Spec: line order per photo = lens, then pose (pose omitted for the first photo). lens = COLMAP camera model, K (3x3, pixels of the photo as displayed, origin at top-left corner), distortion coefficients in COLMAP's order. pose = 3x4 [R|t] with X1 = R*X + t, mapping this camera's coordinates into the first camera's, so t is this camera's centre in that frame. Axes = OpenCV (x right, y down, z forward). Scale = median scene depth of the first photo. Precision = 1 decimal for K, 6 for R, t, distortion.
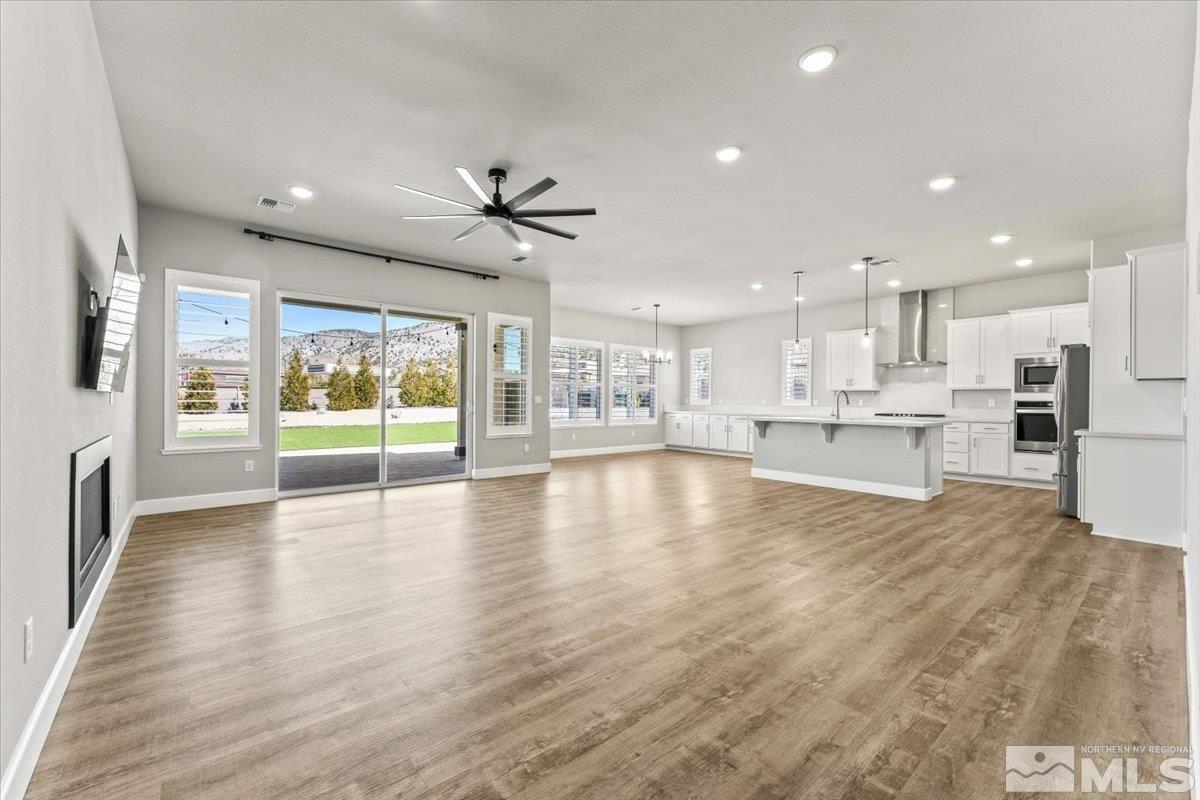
lens RADIAL K [[487.4, 0, 598.2], [0, 487.4, 399.7], [0, 0, 1]] dist [0.002738, -0.000377]
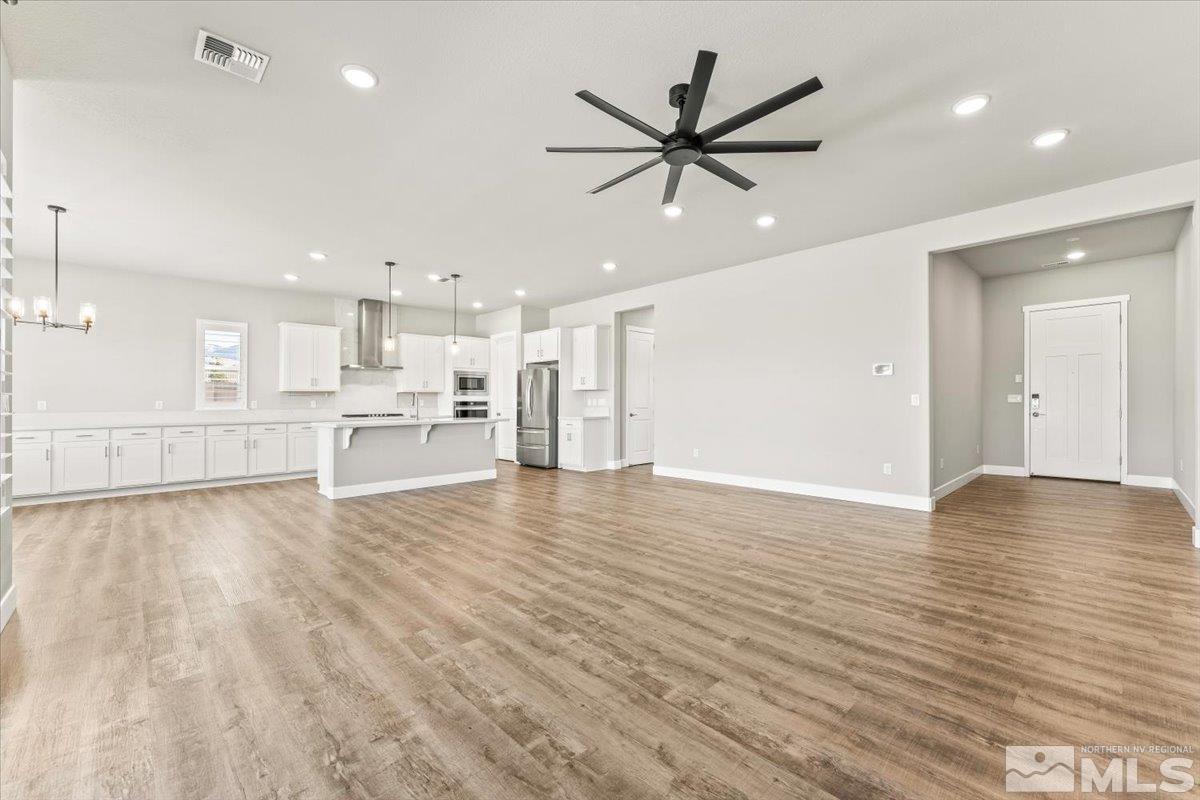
lens RADIAL K [[487.4, 0, 594.0], [0, 487.4, 404.5], [0, 0, 1]] dist [0.002738, -0.000377]
pose [[-0.047680, -0.012542, 0.998784, -0.668297], [0.005701, 0.999901, 0.012829, -0.004949], [-0.998846, 0.006305, -0.047604, 0.835912]]
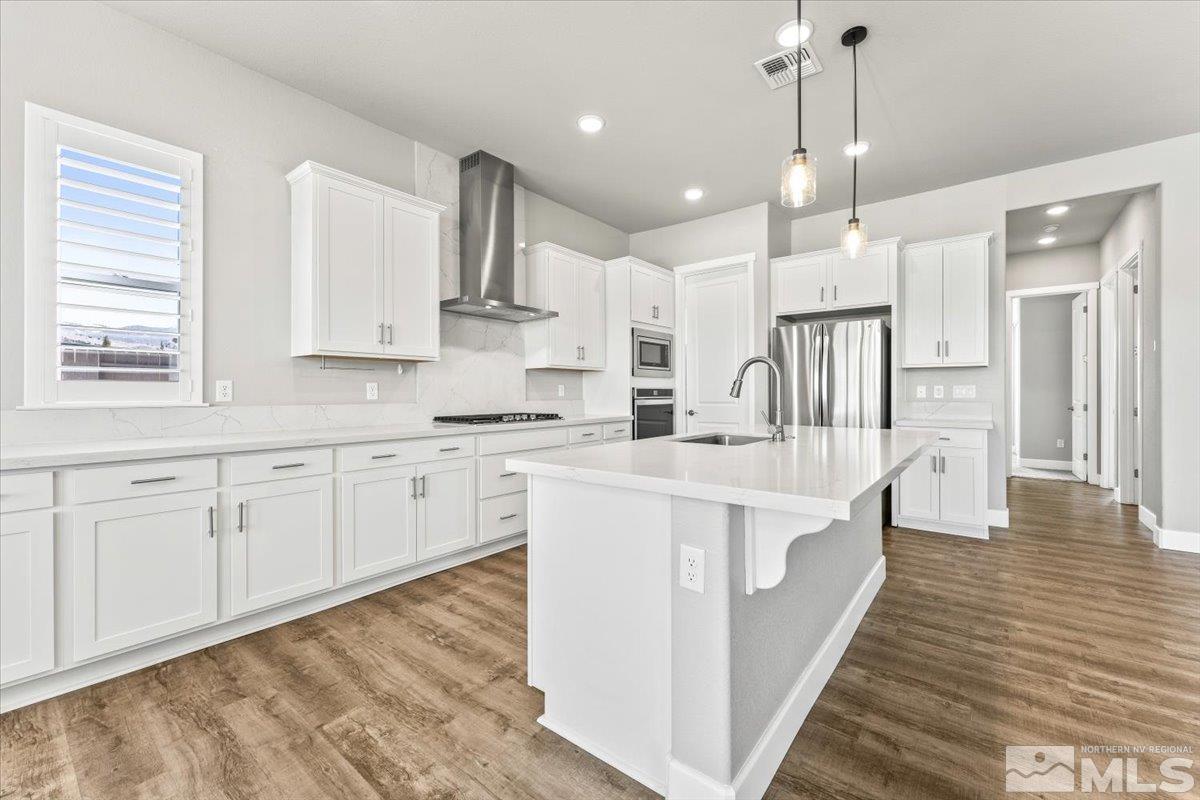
lens RADIAL K [[487.4, 0, 596.6], [0, 487.4, 395.5], [0, 0, 1]] dist [0.002738, -0.000377]
pose [[-0.186120, -0.013928, 0.982428, 0.222399], [-0.003193, 0.999903, 0.013571, 0.004825], [-0.982522, -0.000611, -0.186146, 1.464304]]
